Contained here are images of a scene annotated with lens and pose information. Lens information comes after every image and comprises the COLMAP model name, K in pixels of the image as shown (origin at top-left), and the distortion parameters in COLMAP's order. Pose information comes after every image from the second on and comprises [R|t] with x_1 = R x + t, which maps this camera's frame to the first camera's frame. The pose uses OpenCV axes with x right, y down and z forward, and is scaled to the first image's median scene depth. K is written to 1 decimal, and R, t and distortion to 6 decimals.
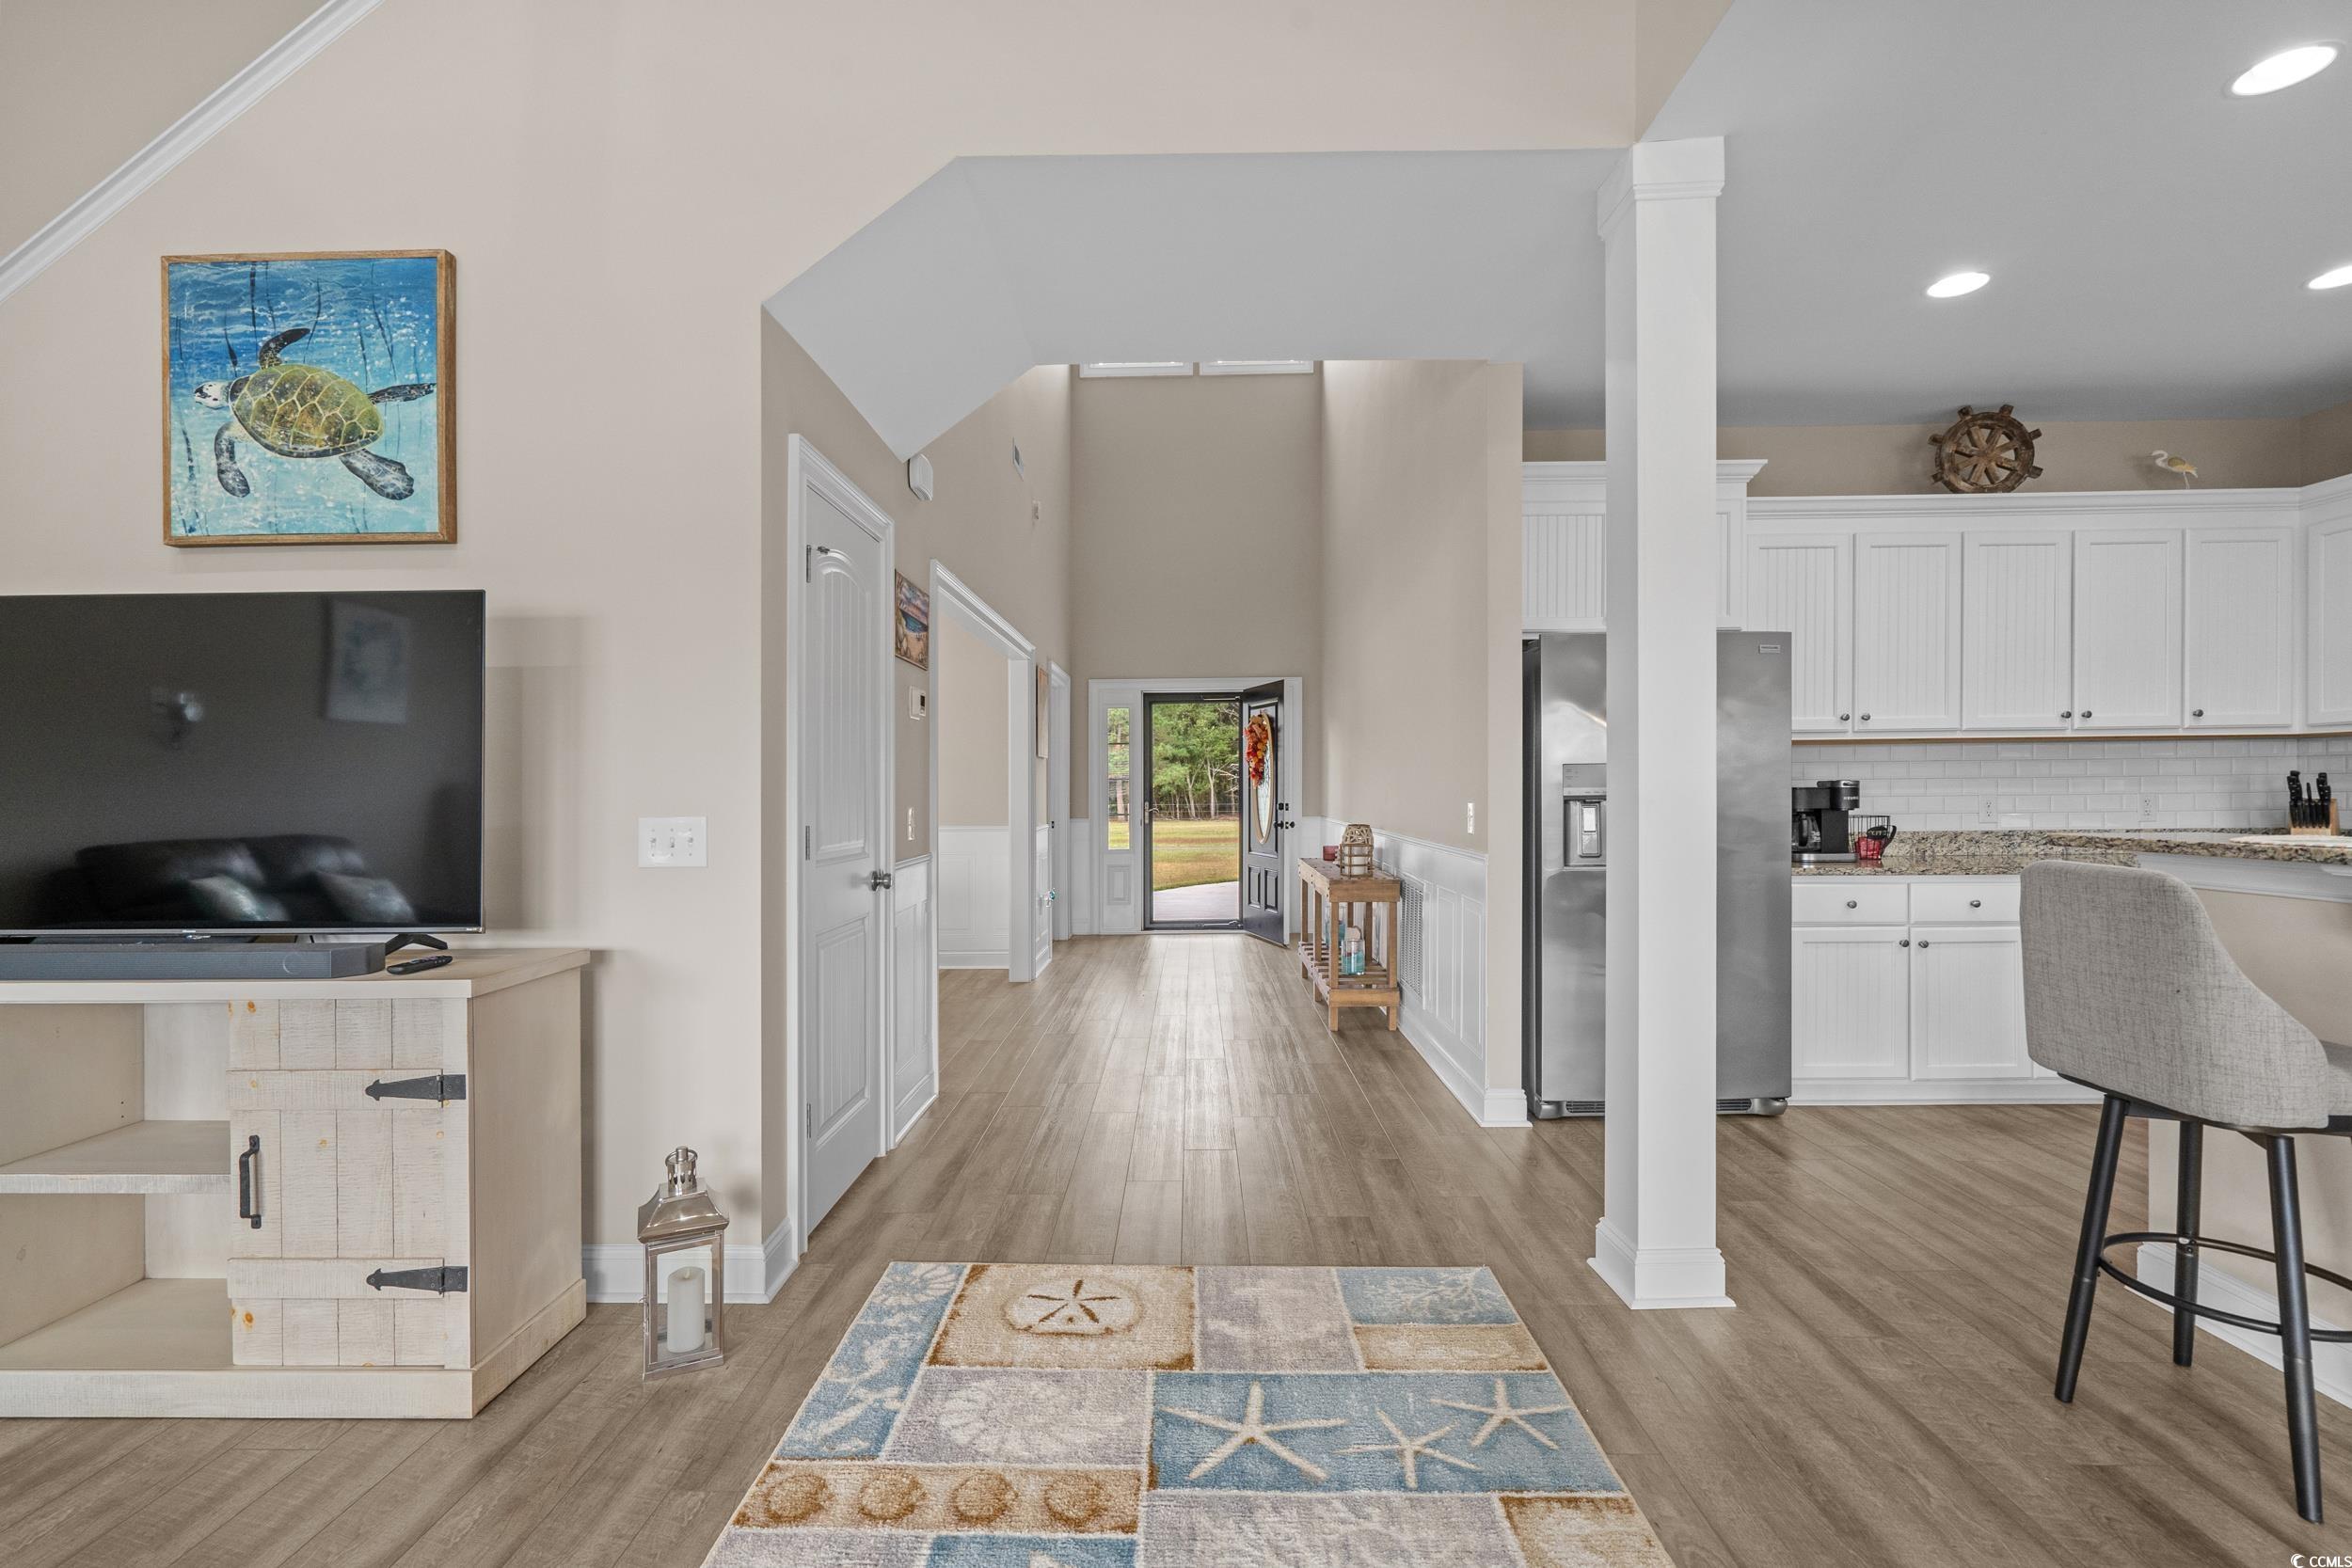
lens RADIAL K [[1076.1, 0, 1156.8], [0, 1076.1, 782.4], [0, 0, 1]] dist [-0.007938, 0.001969]
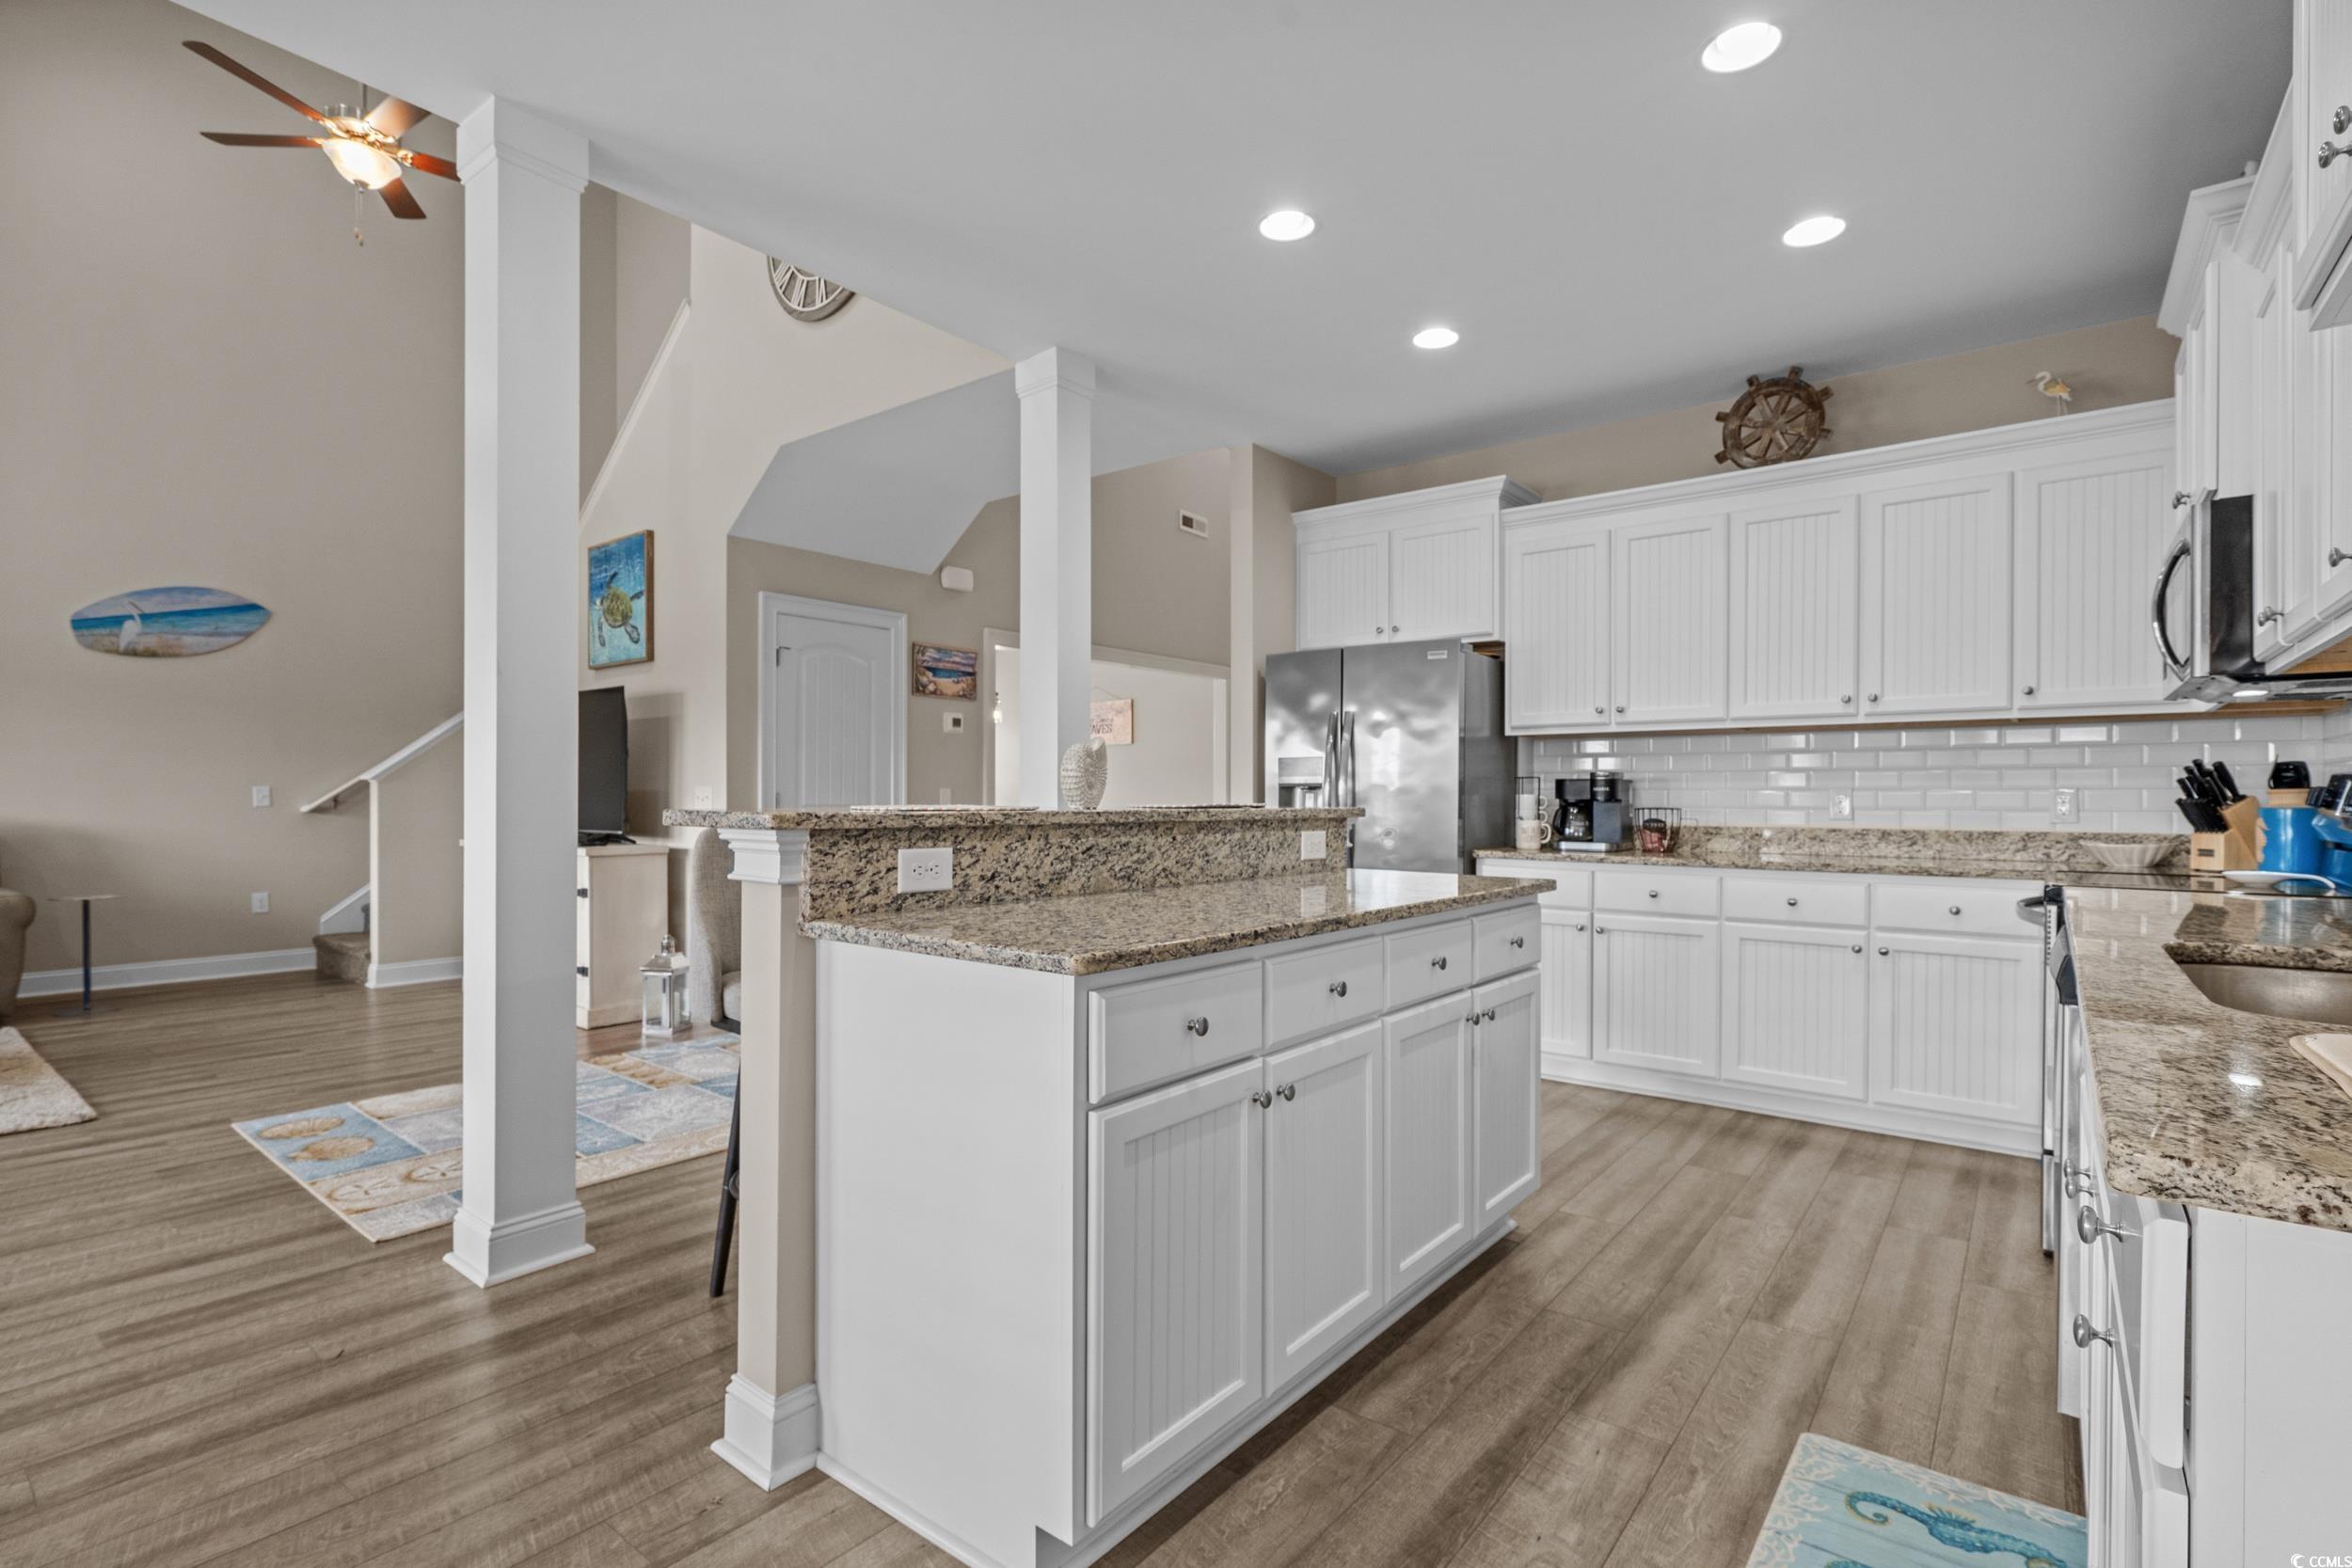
lens RADIAL K [[1076.1, 0, 1162.2], [0, 1076.1, 800.4], [0, 0, 1]] dist [-0.007938, 0.001969]
pose [[0.794796, 0.016907, -0.606641, 1.539292], [-0.006061, 0.999783, 0.019923, 0.012760], [0.606846, -0.012158, 0.794726, -0.124910]]
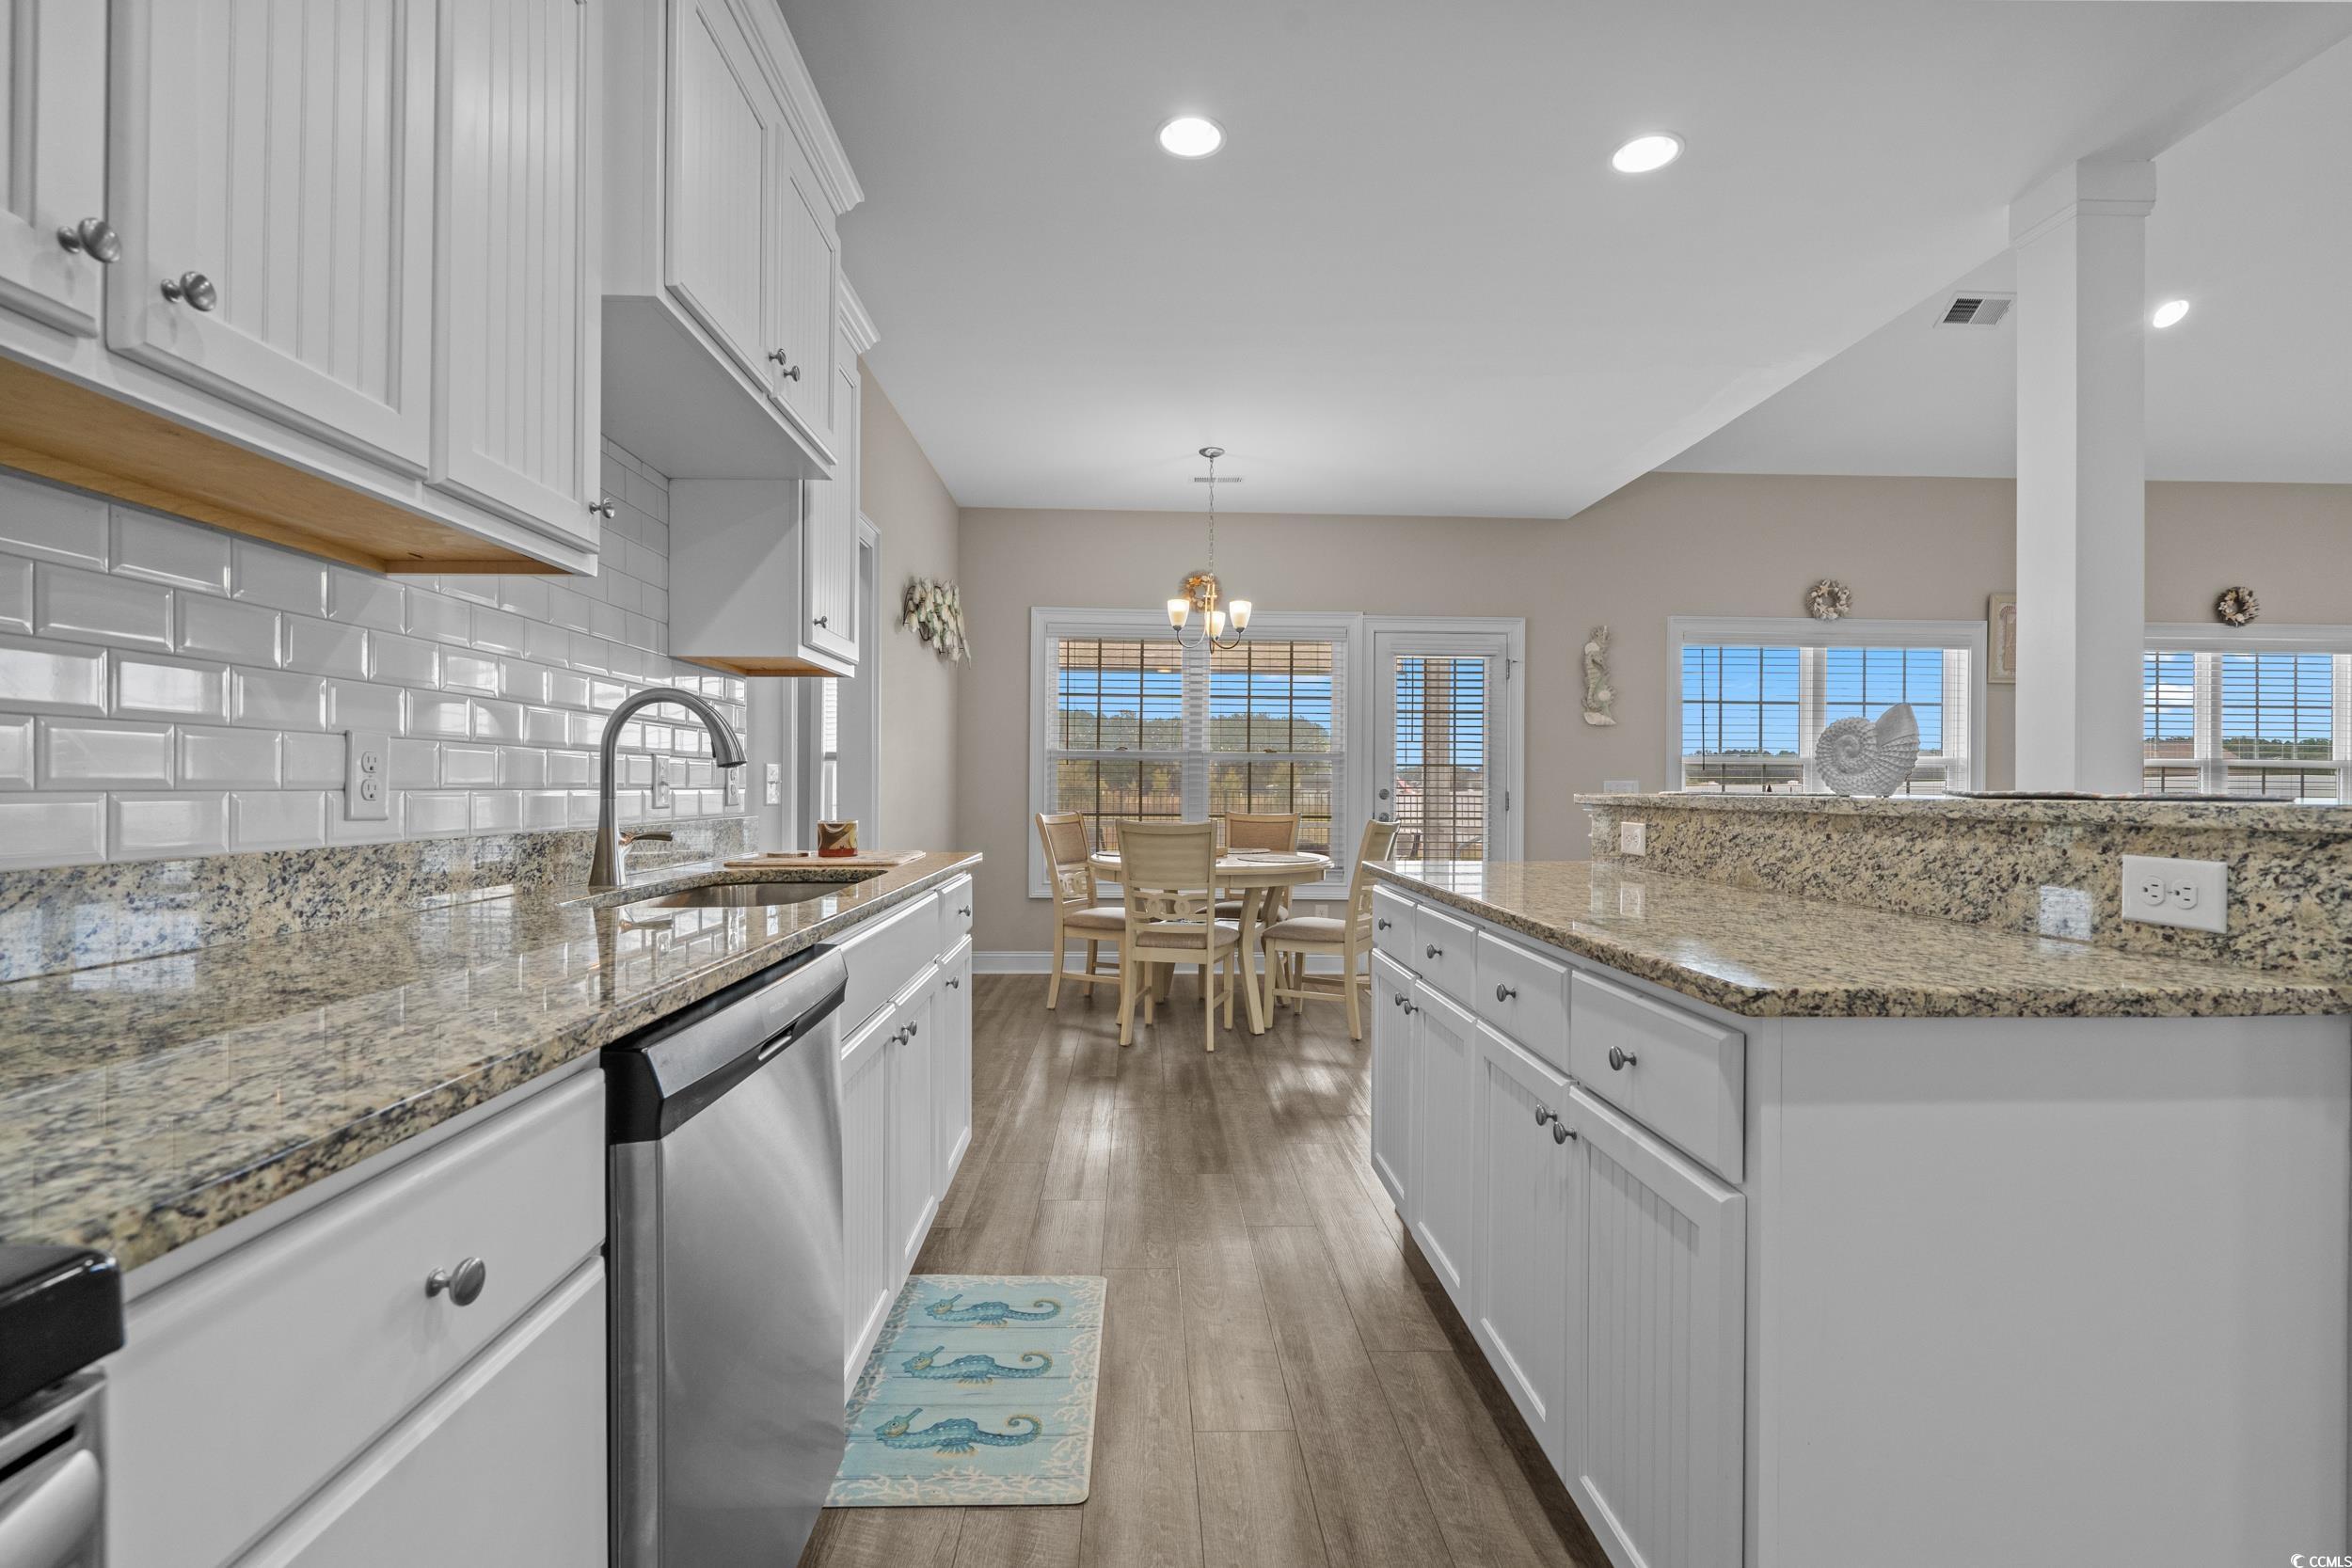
lens RADIAL K [[1076.1, 0, 1189.0], [0, 1076.1, 789.5], [0, 0, 1]] dist [-0.007938, 0.001969]
pose [[-0.997452, 0.004525, -0.071195, 1.434005], [0.005278, 0.999932, -0.010399, 0.040437], [0.071143, -0.010749, -0.997408, 1.345804]]
